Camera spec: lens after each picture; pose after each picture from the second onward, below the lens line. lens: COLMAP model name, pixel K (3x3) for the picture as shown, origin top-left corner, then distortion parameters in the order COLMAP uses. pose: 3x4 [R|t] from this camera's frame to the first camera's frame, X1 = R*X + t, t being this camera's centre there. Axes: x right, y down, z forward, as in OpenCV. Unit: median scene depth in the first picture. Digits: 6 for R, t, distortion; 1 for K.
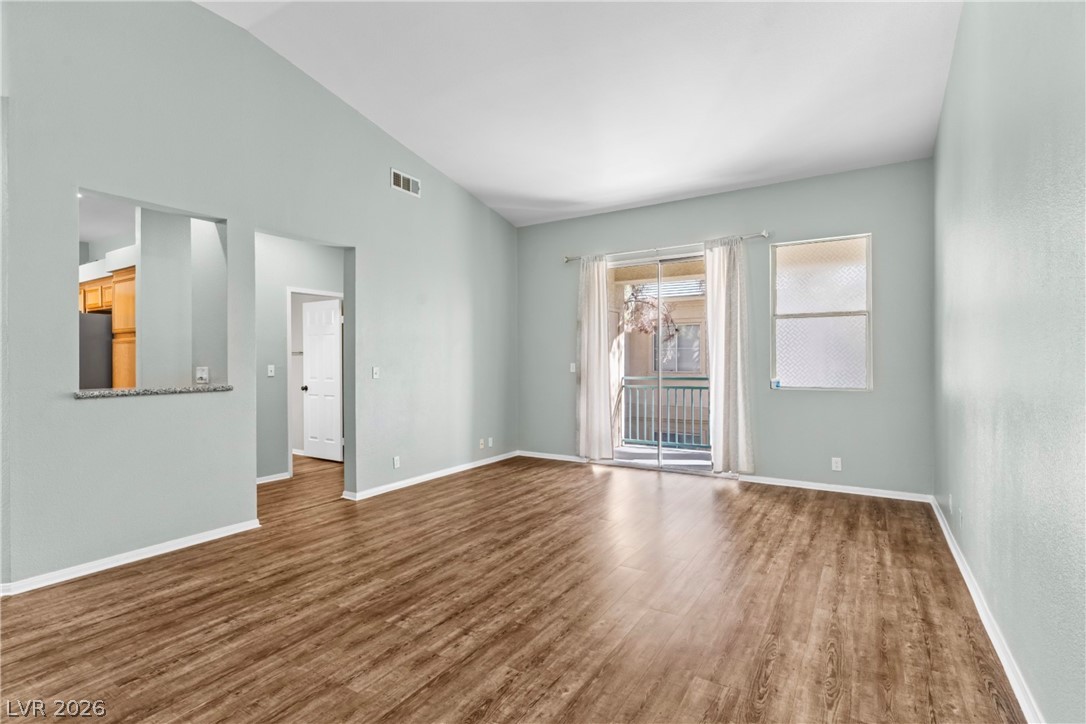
lens RADIAL K [[528.5, 0, 545.5], [0, 528.5, 372.9], [0, 0, 1]] dist [0.003781, -0.000301]
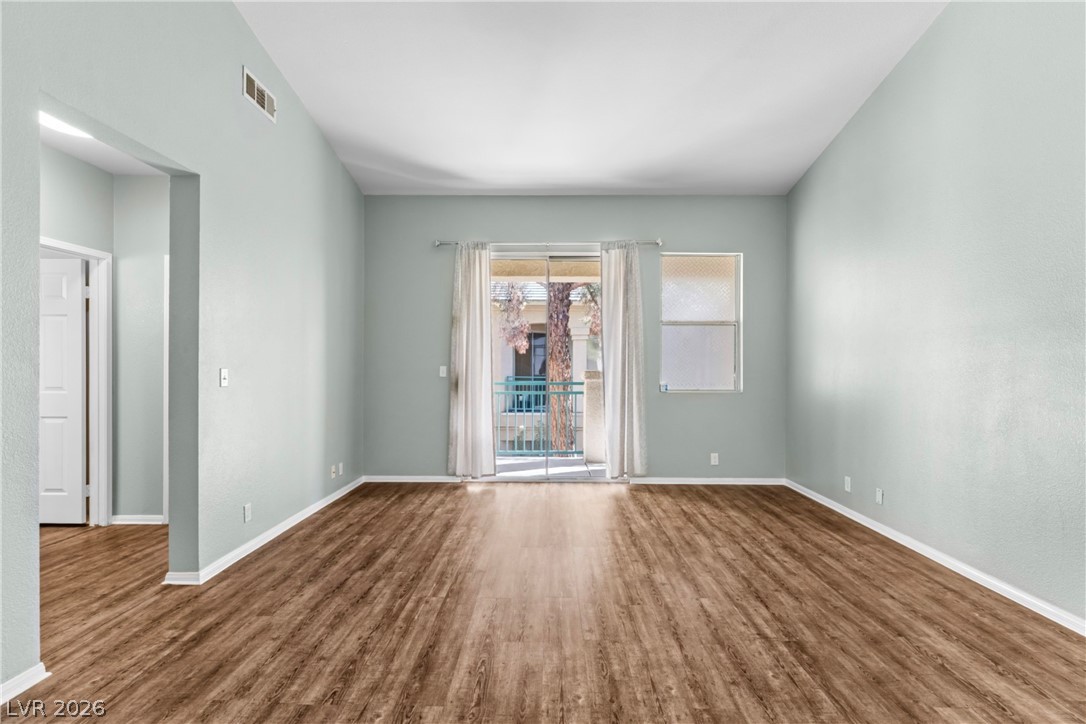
lens RADIAL K [[528.5, 0, 545.5], [0, 528.5, 372.9], [0, 0, 1]] dist [0.003781, -0.000301]
pose [[0.847792, 0.002809, 0.530322, -0.340784], [0.003977, 0.999924, -0.011654, 0.004433], [-0.530314, 0.011989, 0.847717, 0.258267]]
